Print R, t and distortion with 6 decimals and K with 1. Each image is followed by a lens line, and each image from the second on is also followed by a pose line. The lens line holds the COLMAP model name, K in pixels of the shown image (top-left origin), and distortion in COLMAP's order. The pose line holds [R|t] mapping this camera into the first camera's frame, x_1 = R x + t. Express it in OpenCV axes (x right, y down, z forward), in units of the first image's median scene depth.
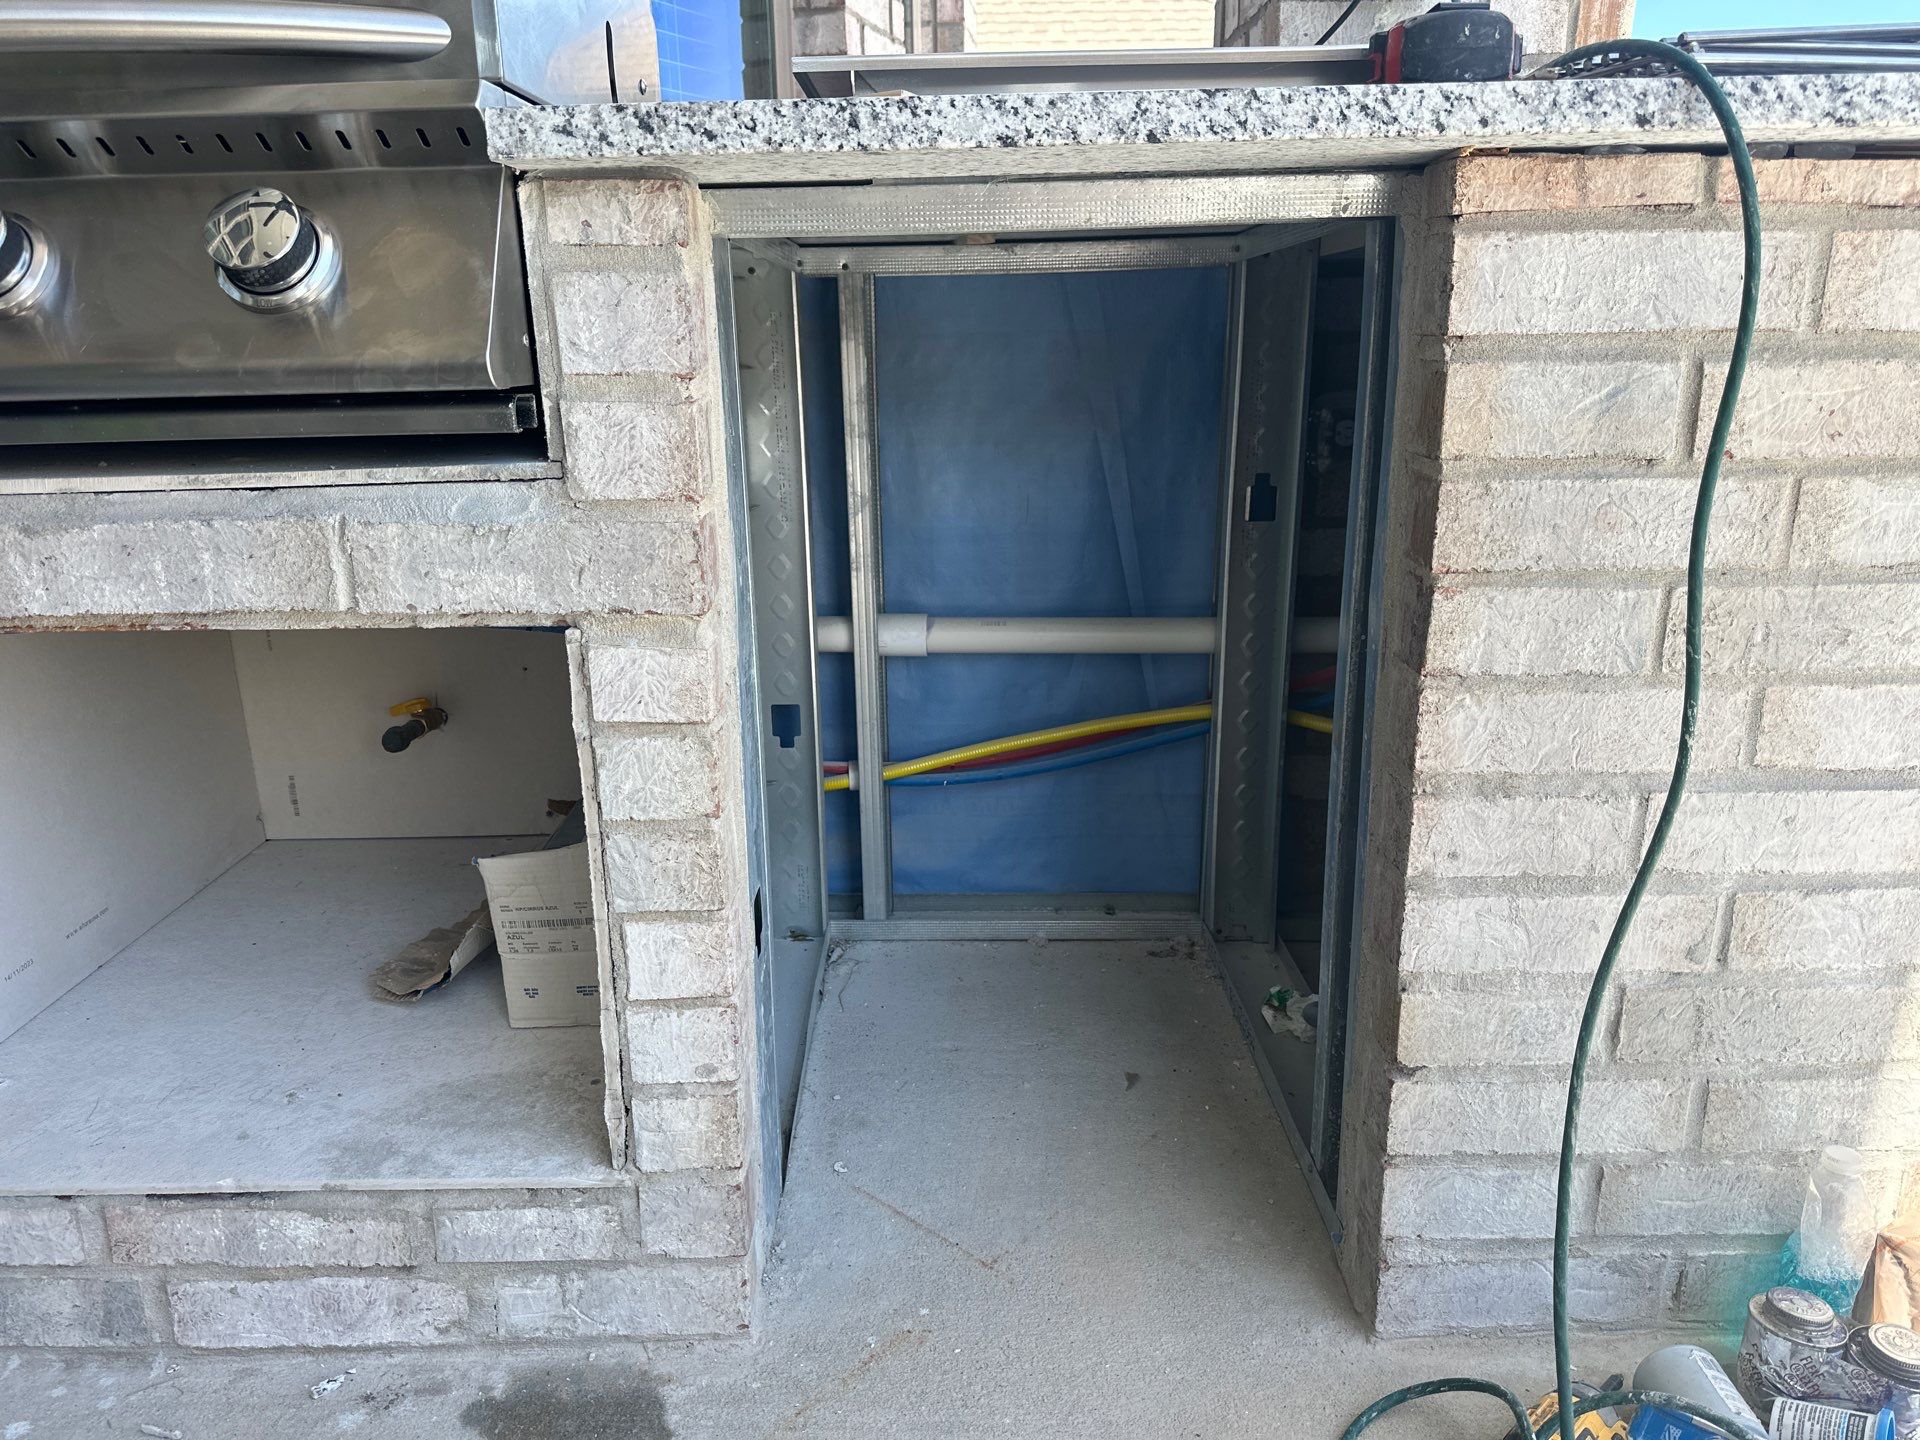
lens RADIAL K [[1360.5, 0, 971.1], [0, 1360.5, 714.6], [0, 0, 1]] dist [0.018093, -0.030647]
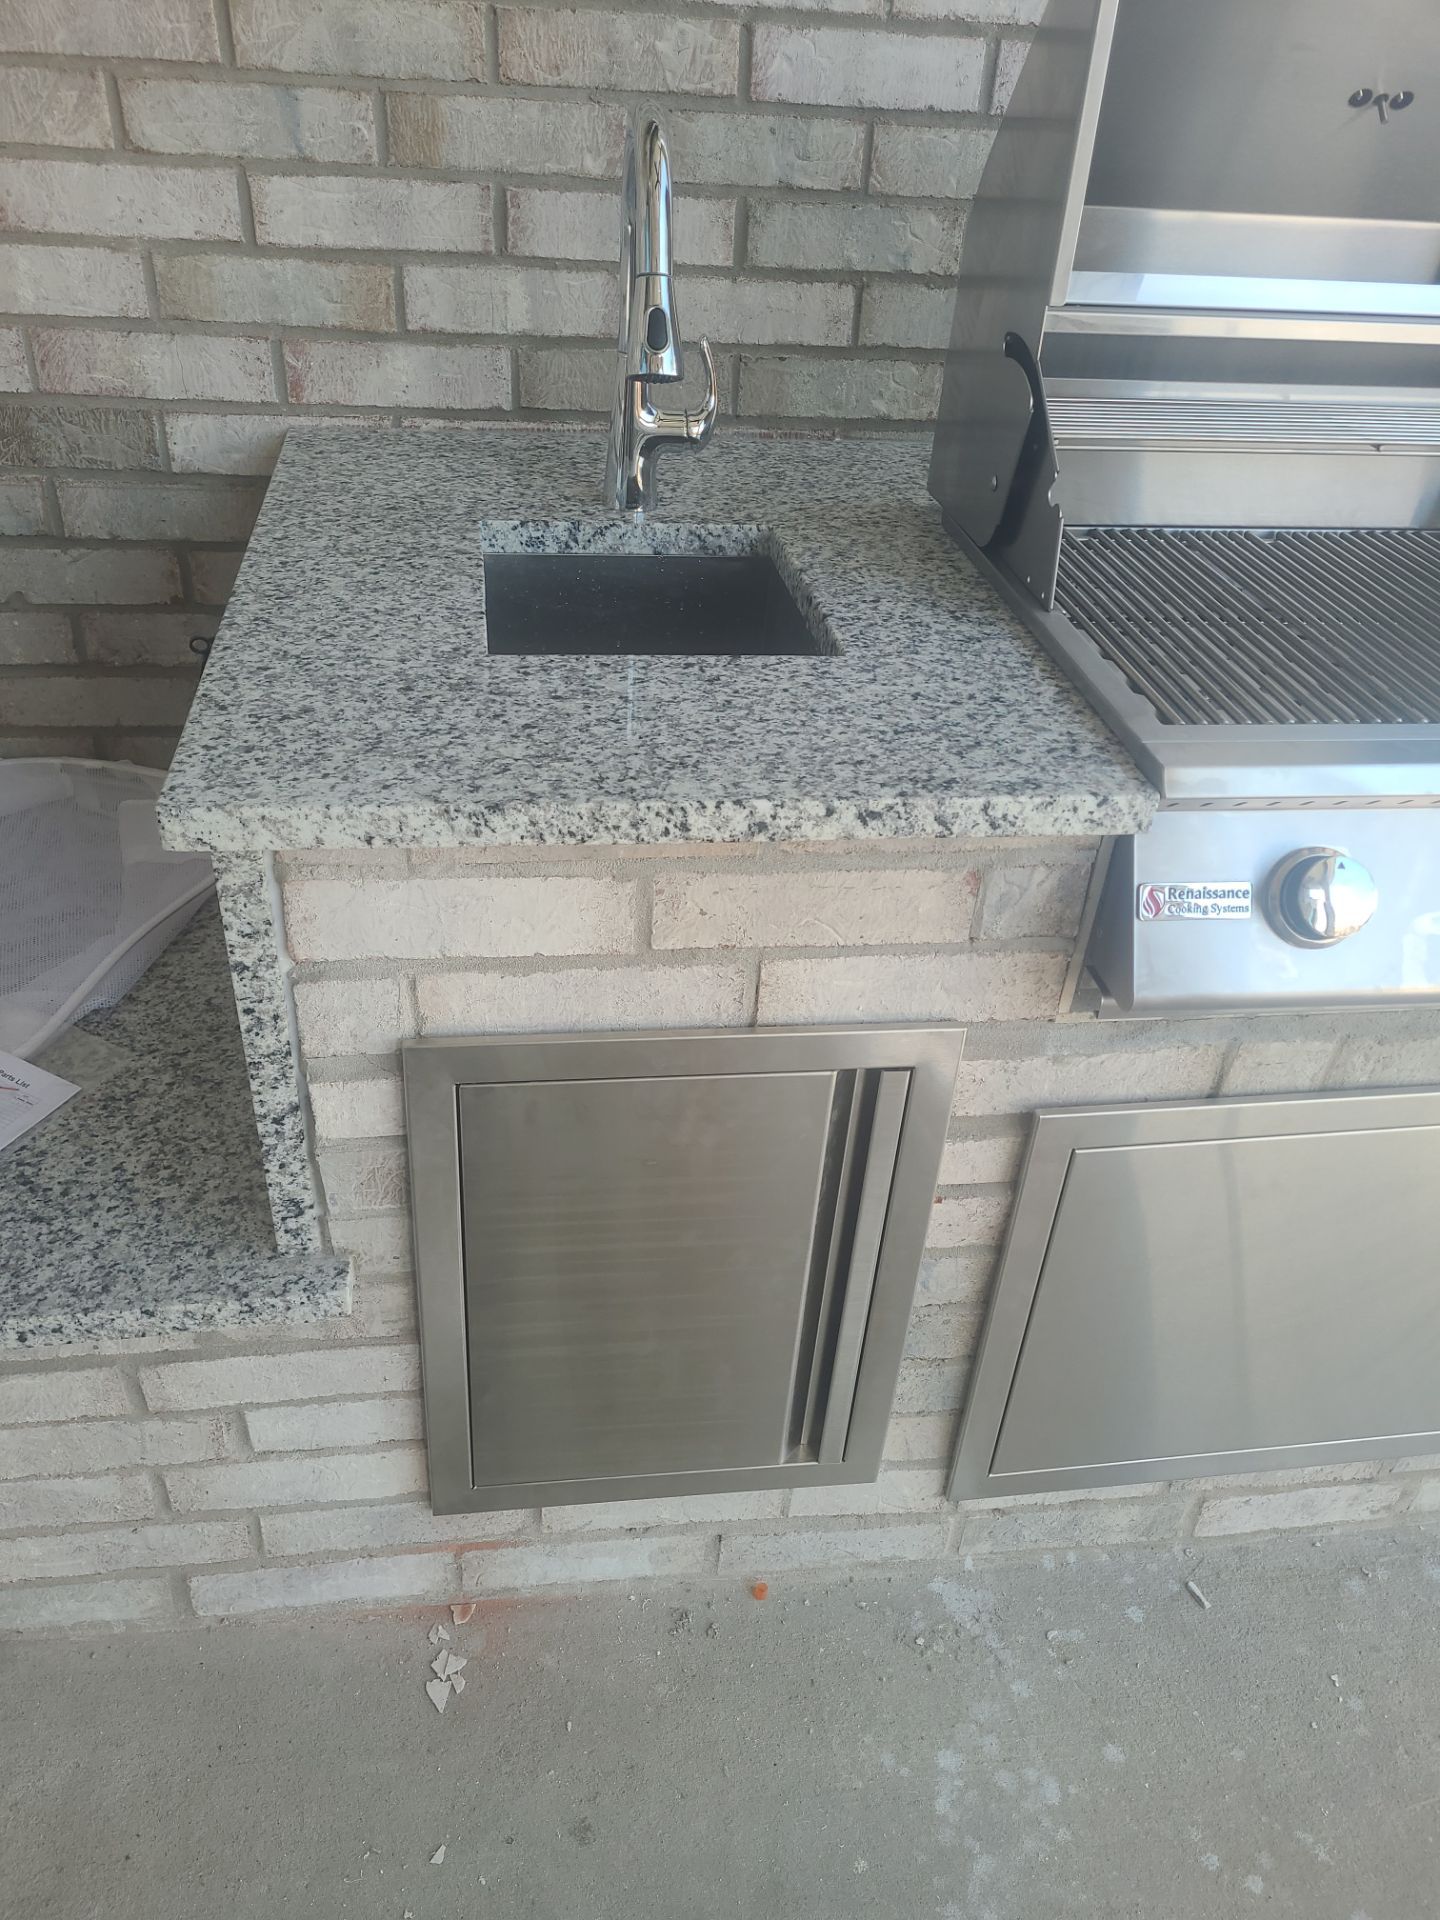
lens RADIAL K [[1442.1, 0, 724.8], [0, 1442.1, 975.2], [0, 0, 1]] dist [0.053310, -0.043415]
pose [[0.986606, -0.014568, 0.162471, -1.411022], [-0.038598, 0.946872, 0.319285, -0.552592], [-0.158491, -0.321279, 0.933627, -0.088498]]
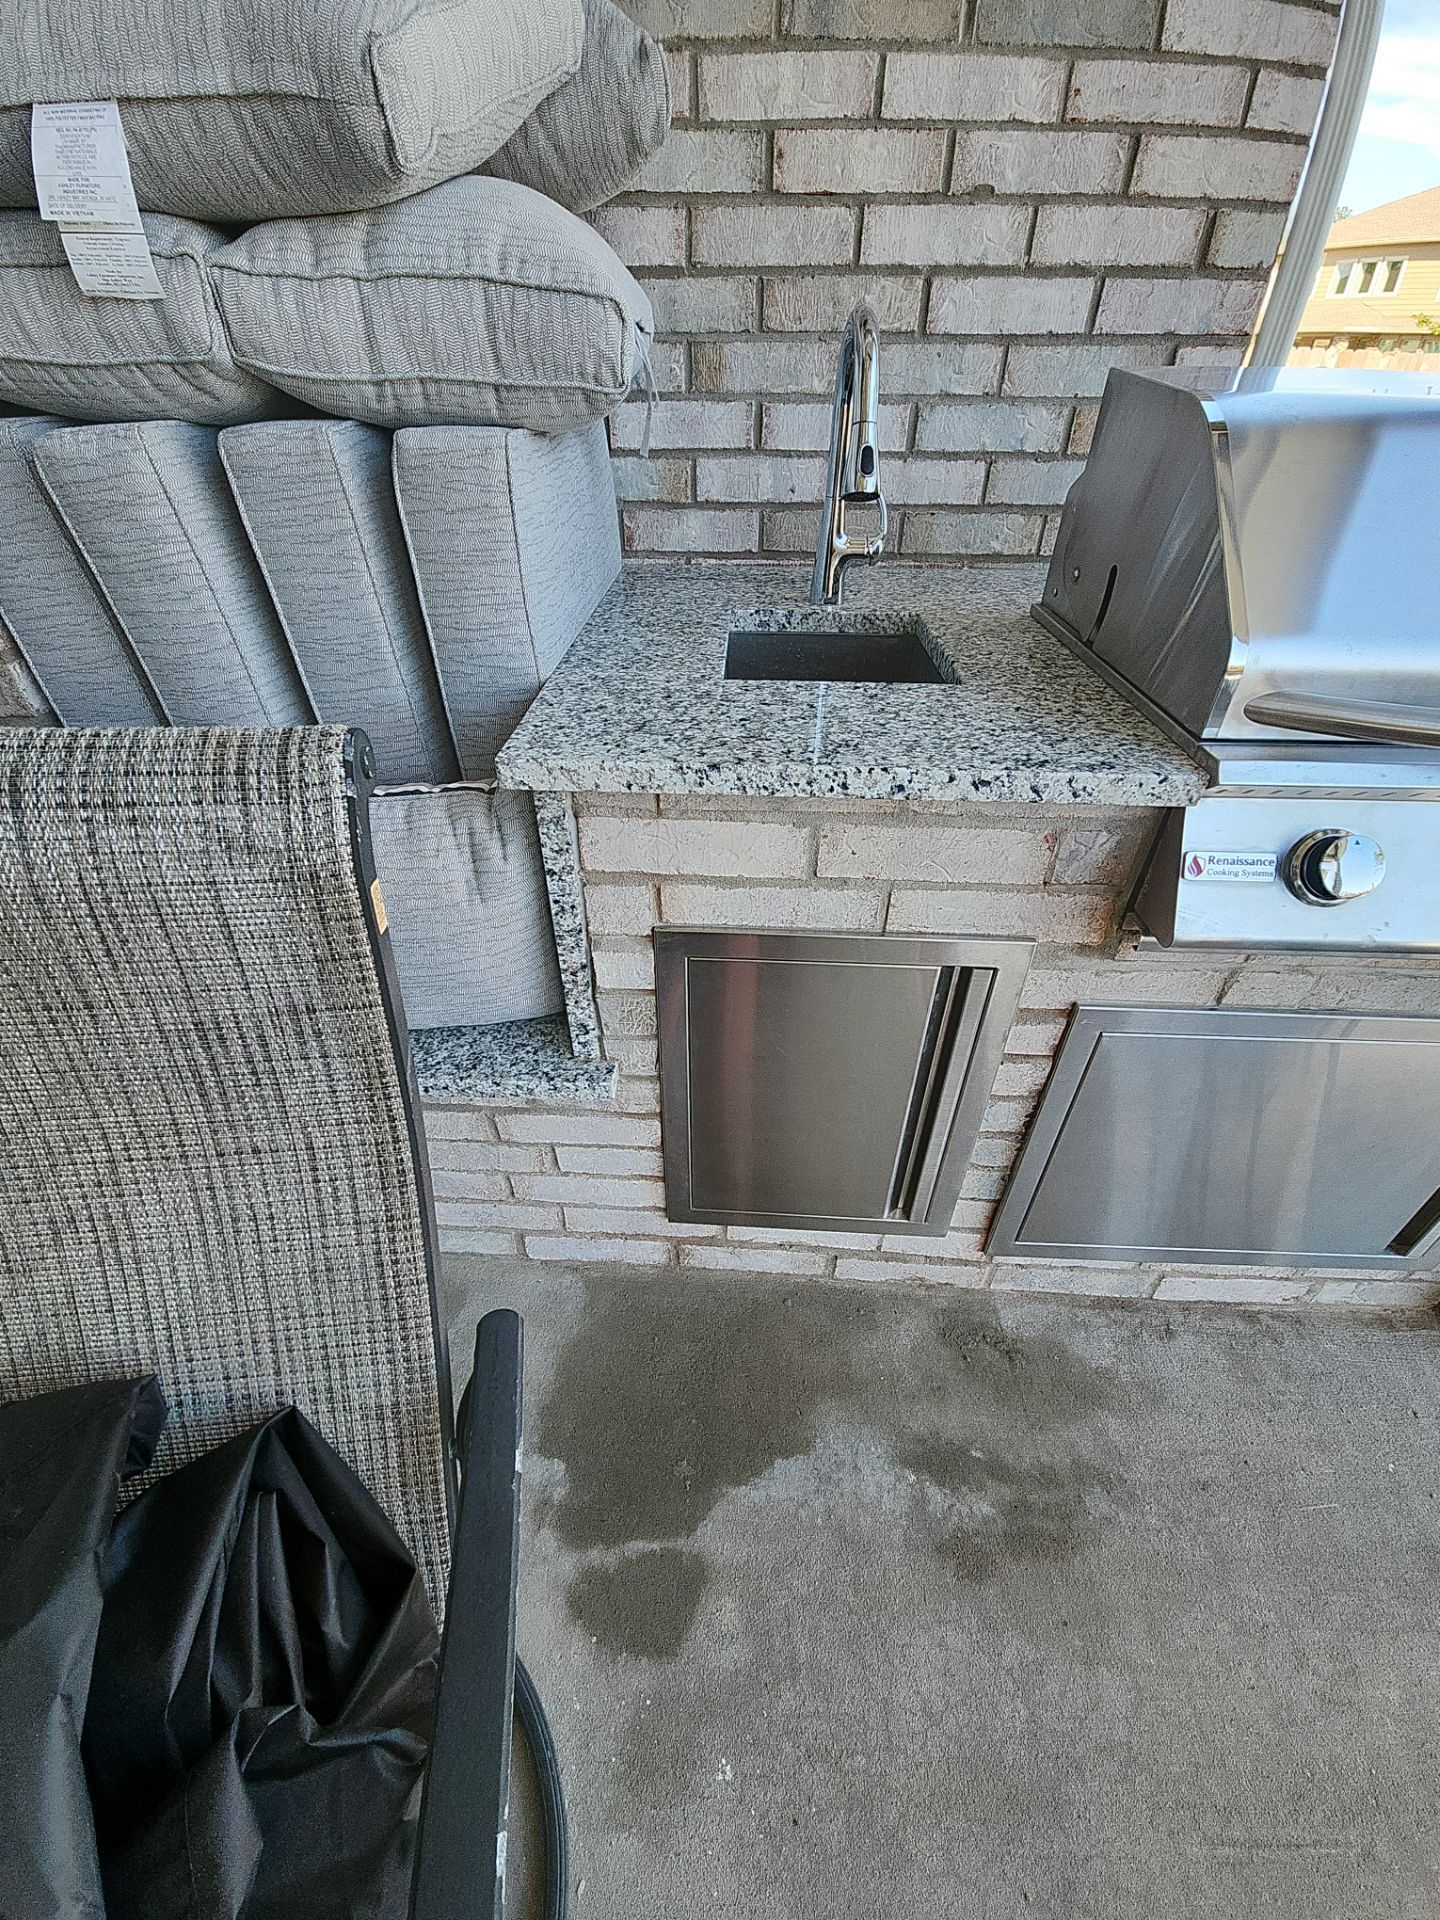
lens RADIAL K [[775.3, 0, 716.2], [0, 775.3, 959.5], [0, 0, 1]] dist [0.008922, -0.004301]
pose [[0.998414, 0.050815, -0.024252, -1.374795], [-0.038313, 0.928744, 0.368735, -0.451006], [0.041261, -0.367221, 0.929218, 0.099900]]
